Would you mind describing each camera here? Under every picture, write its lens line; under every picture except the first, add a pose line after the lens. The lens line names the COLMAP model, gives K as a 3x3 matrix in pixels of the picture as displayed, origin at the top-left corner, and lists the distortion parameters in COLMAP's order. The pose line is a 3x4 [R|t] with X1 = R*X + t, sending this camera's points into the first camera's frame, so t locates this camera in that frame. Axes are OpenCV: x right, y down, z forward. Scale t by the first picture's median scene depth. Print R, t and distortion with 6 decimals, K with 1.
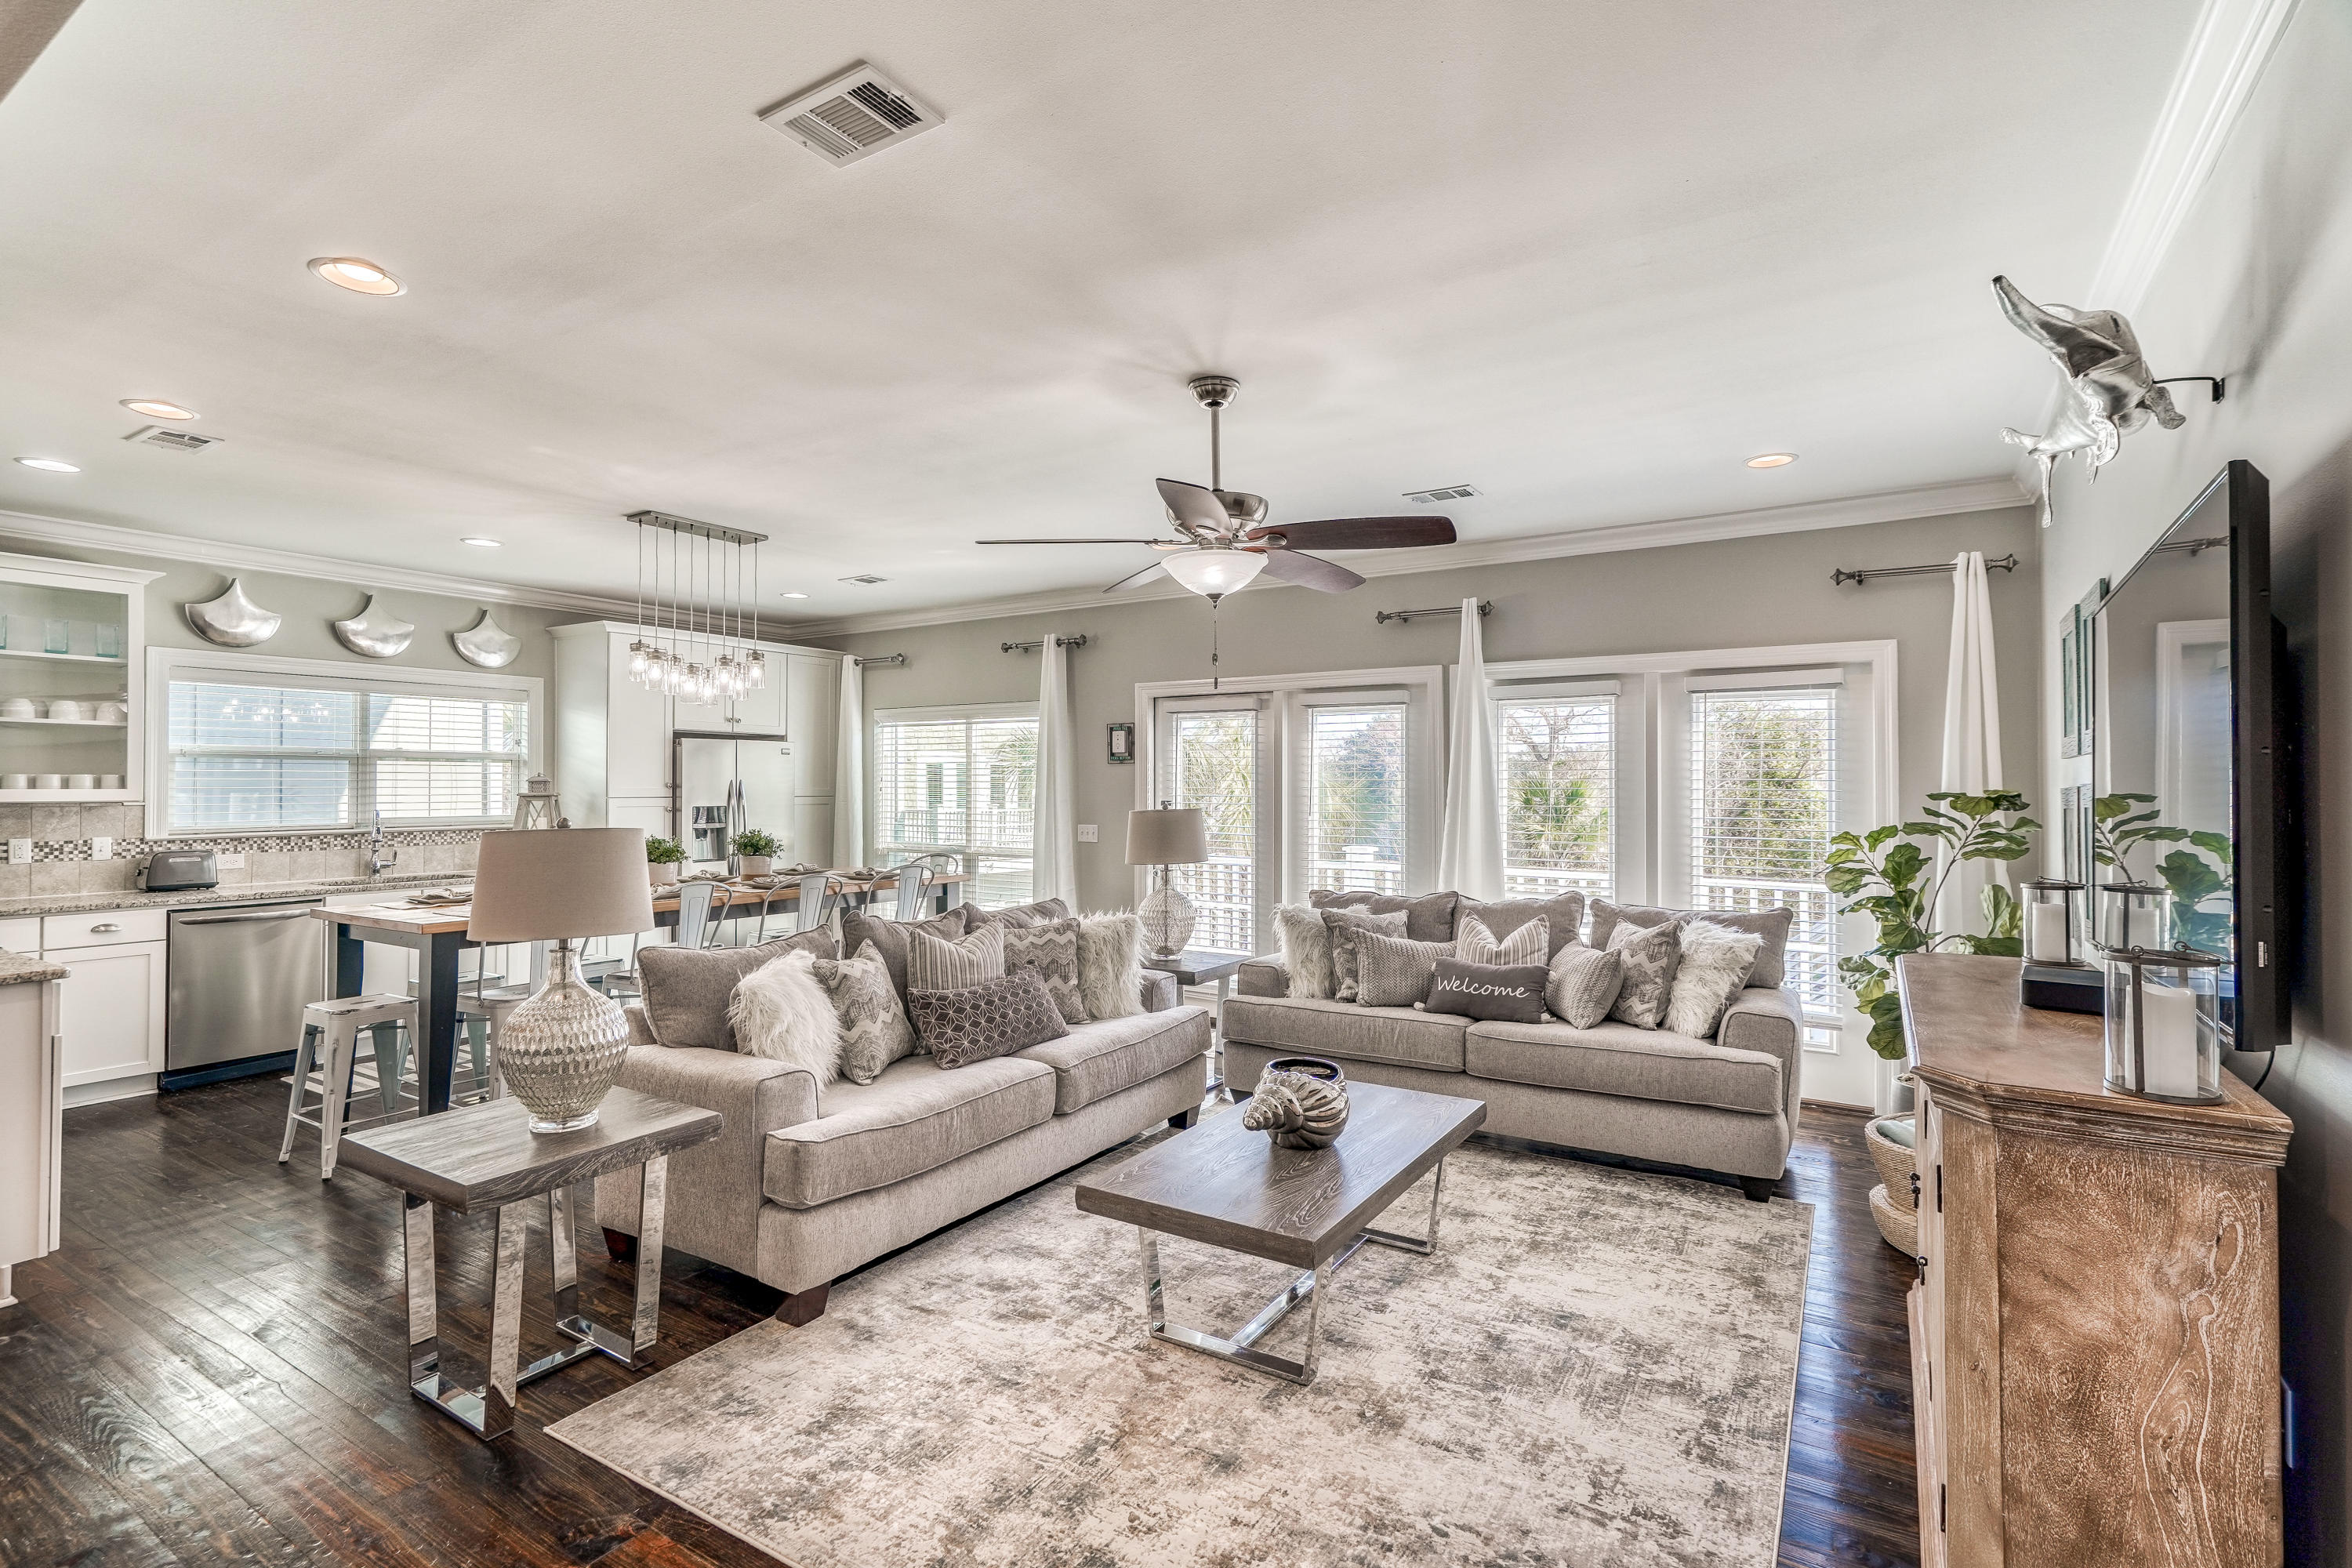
lens RADIAL K [[1094.9, 0, 1181.7], [0, 1094.9, 782.2], [0, 0, 1]] dist [0.002716, 0.003349]
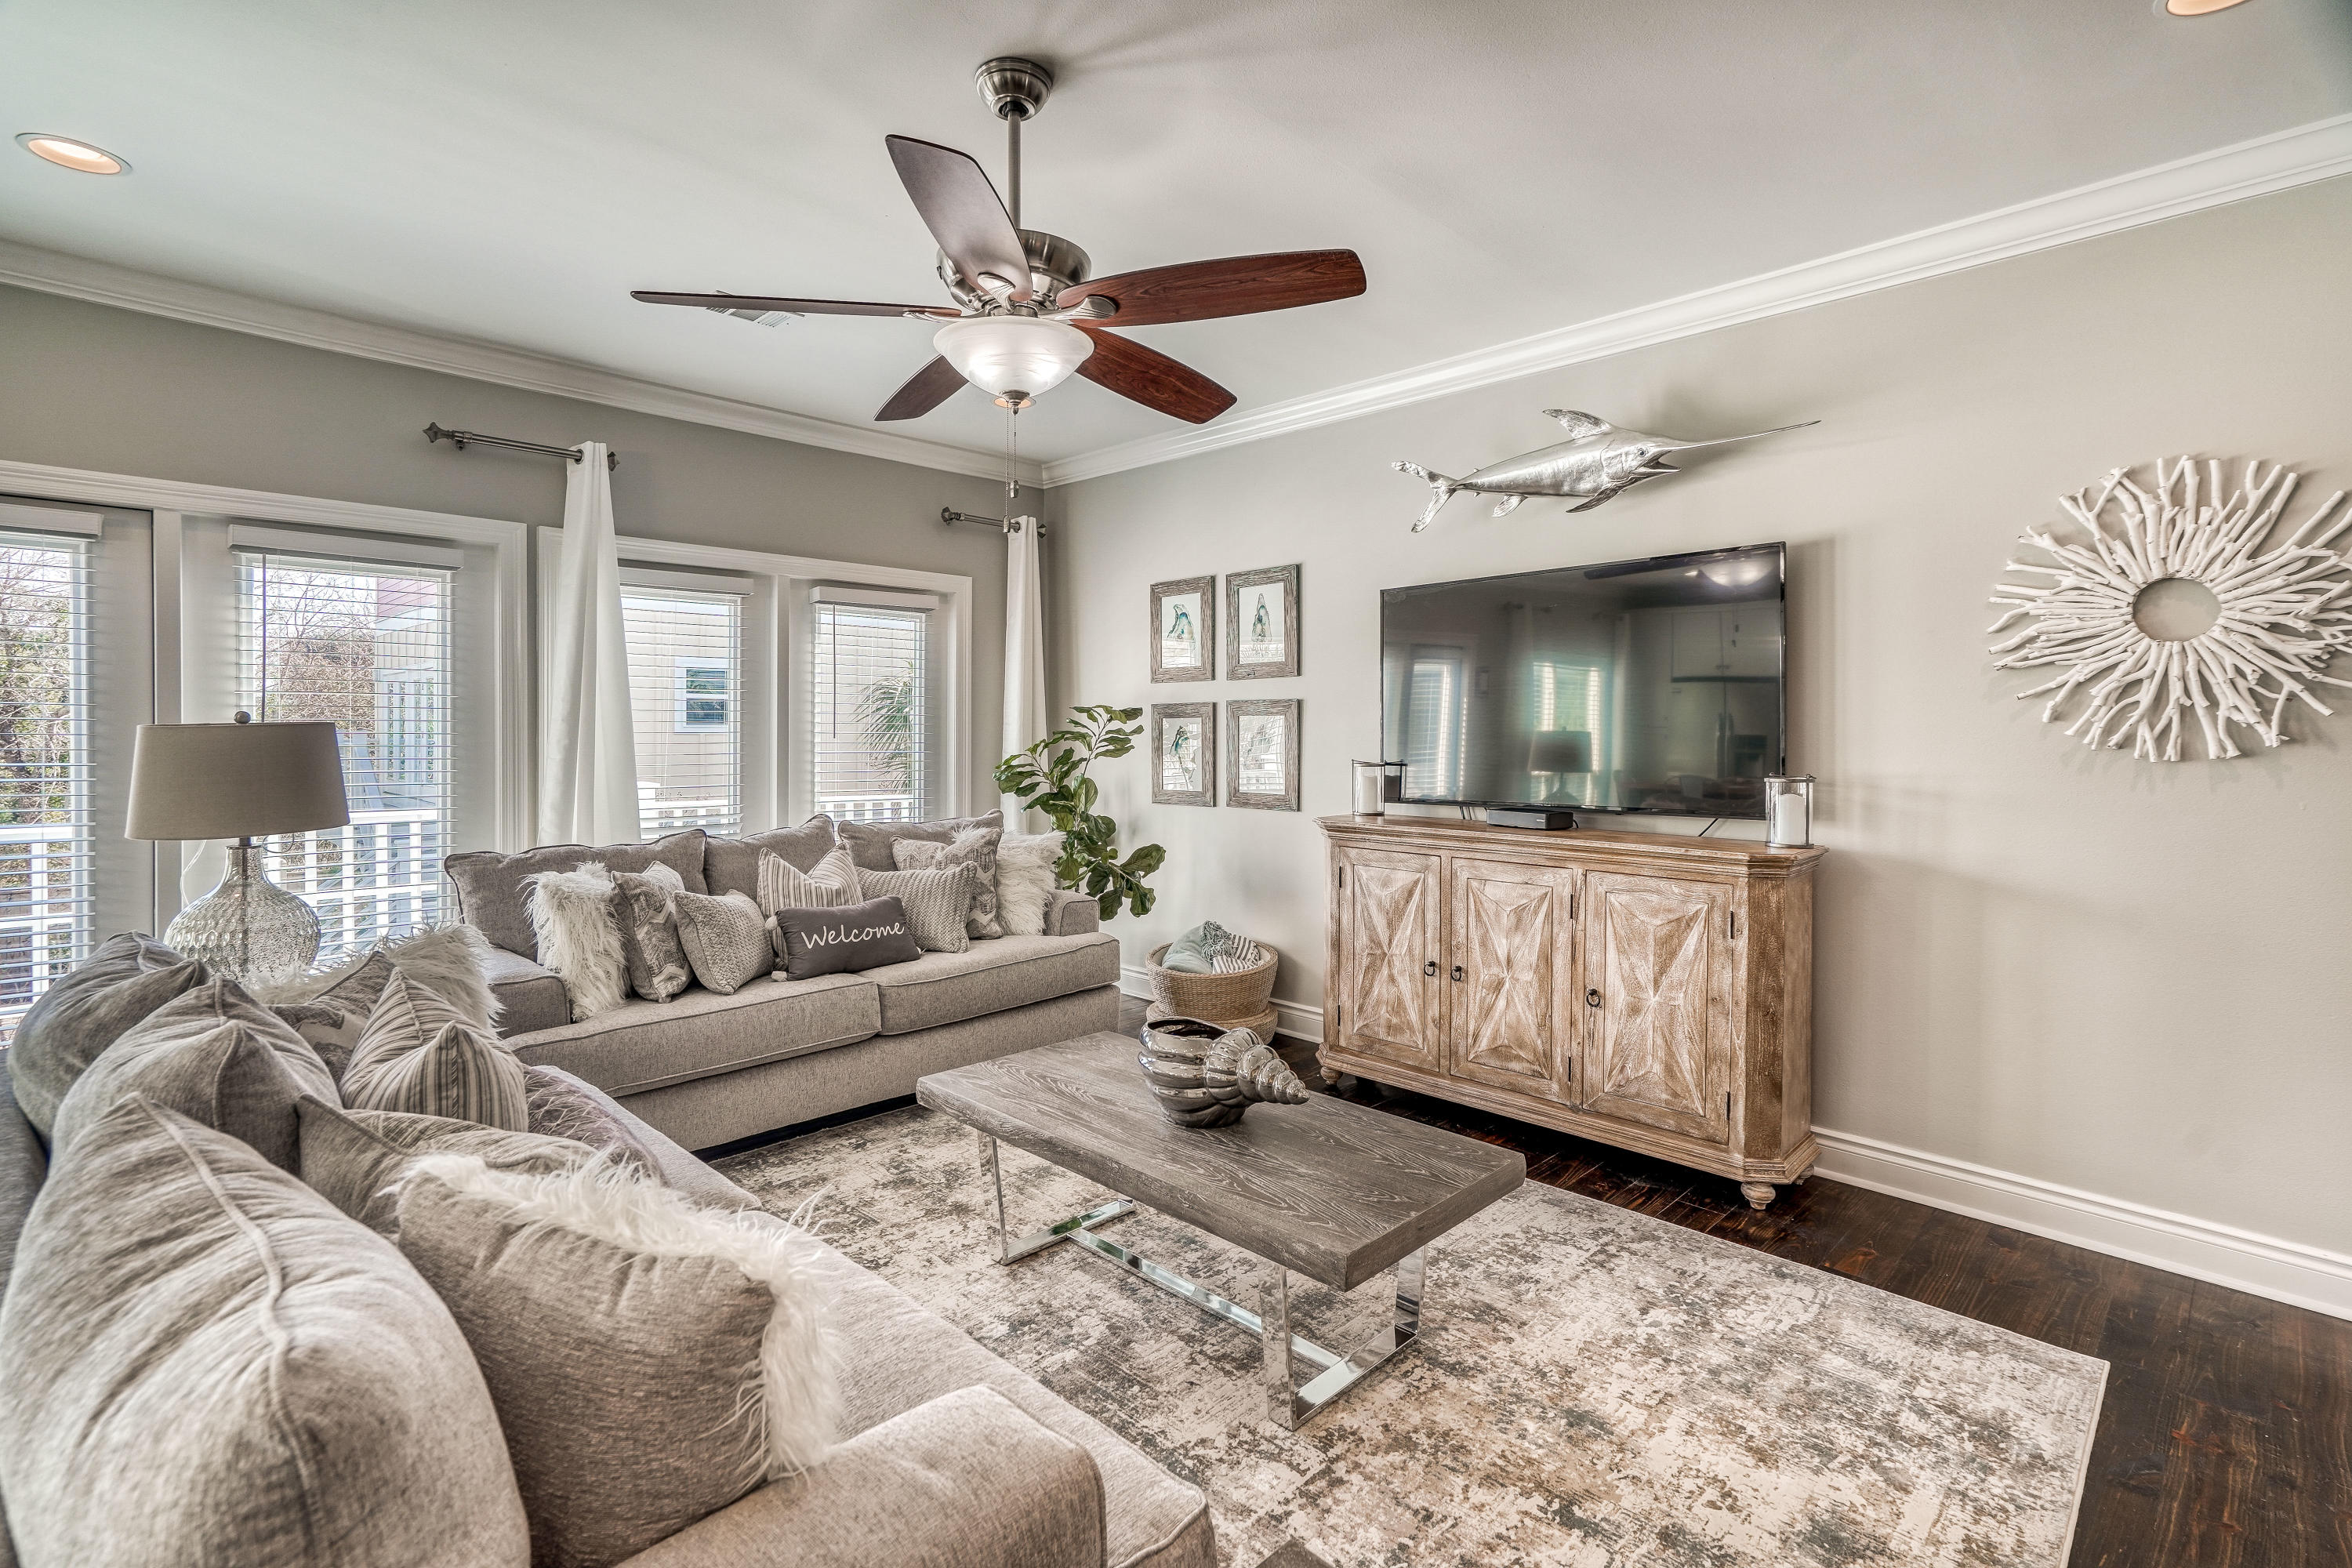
lens RADIAL K [[1094.9, 0, 1127.3], [0, 1094.9, 739.6], [0, 0, 1]] dist [0.002716, 0.003349]
pose [[0.238548, -0.013392, 0.971038, -0.375966], [-0.008593, 0.999837, 0.015900, 0.019410], [-0.971093, -0.012137, 0.238394, 0.470879]]
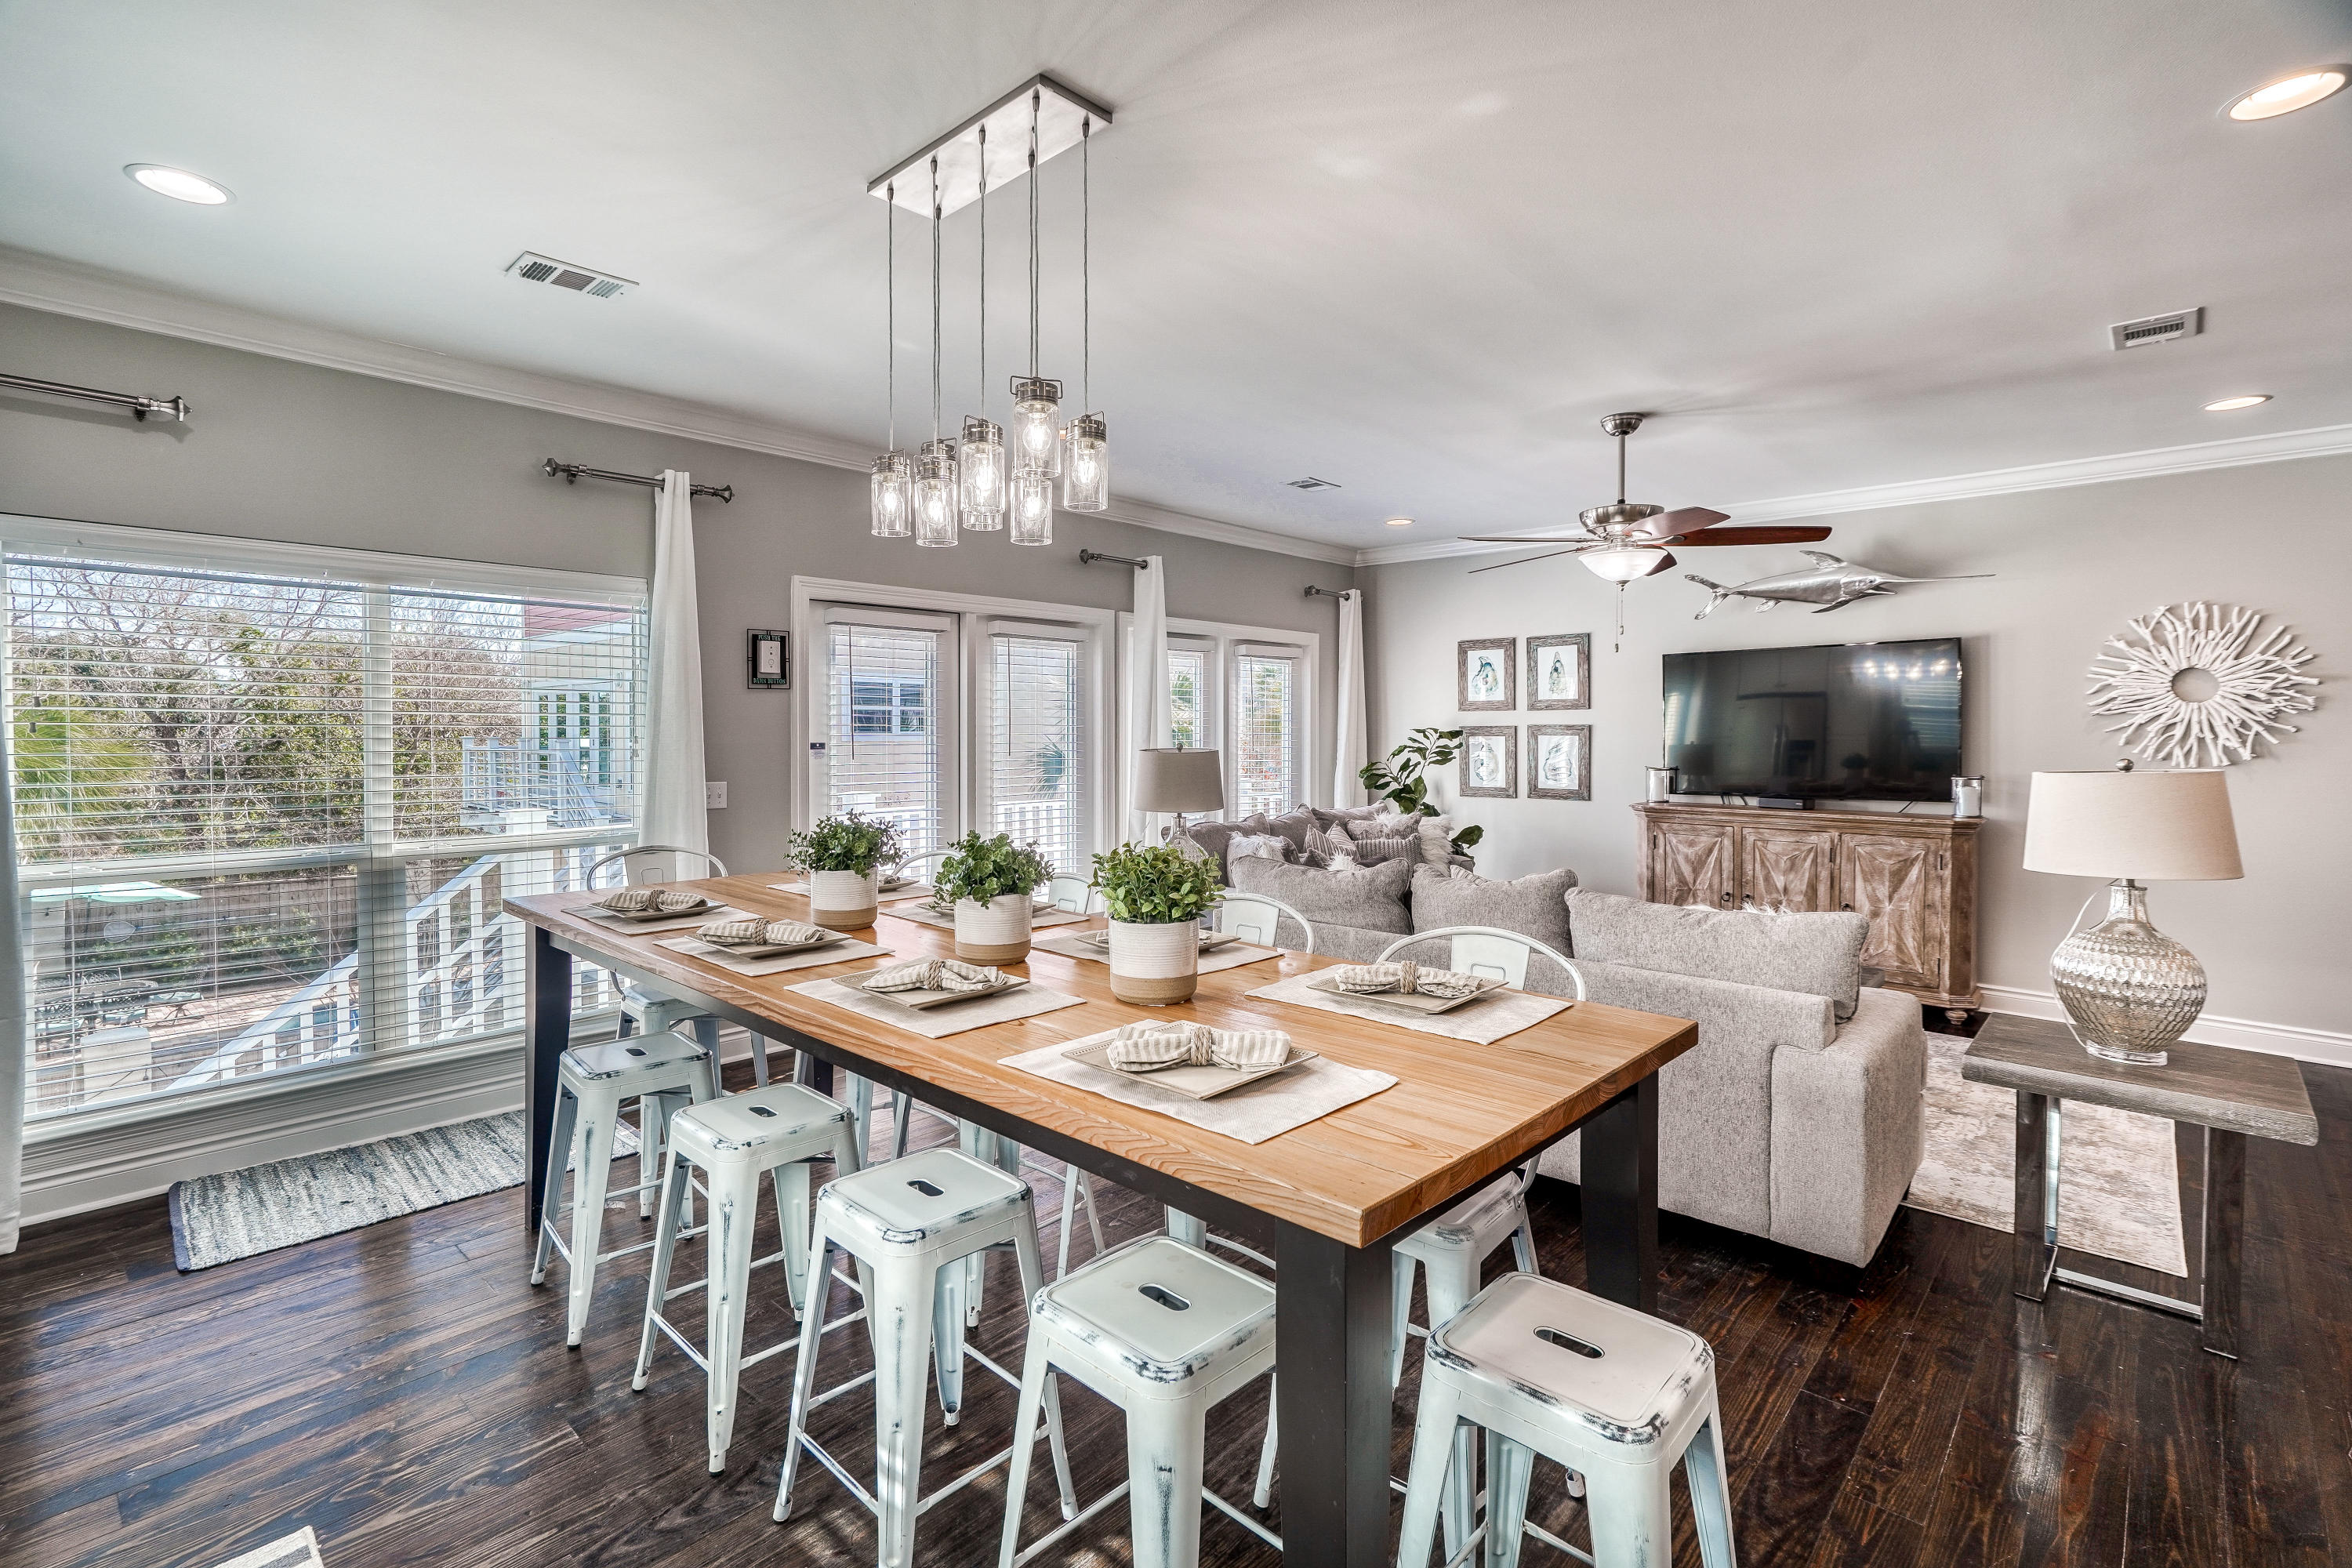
lens RADIAL K [[1094.9, 0, 1120.0], [0, 1094.9, 744.4], [0, 0, 1]] dist [0.002716, 0.003349]
pose [[0.202048, -0.017234, 0.979224, -0.841836], [-0.007388, 0.999790, 0.019121, 0.003400], [-0.979348, -0.011098, 0.201878, 0.809007]]
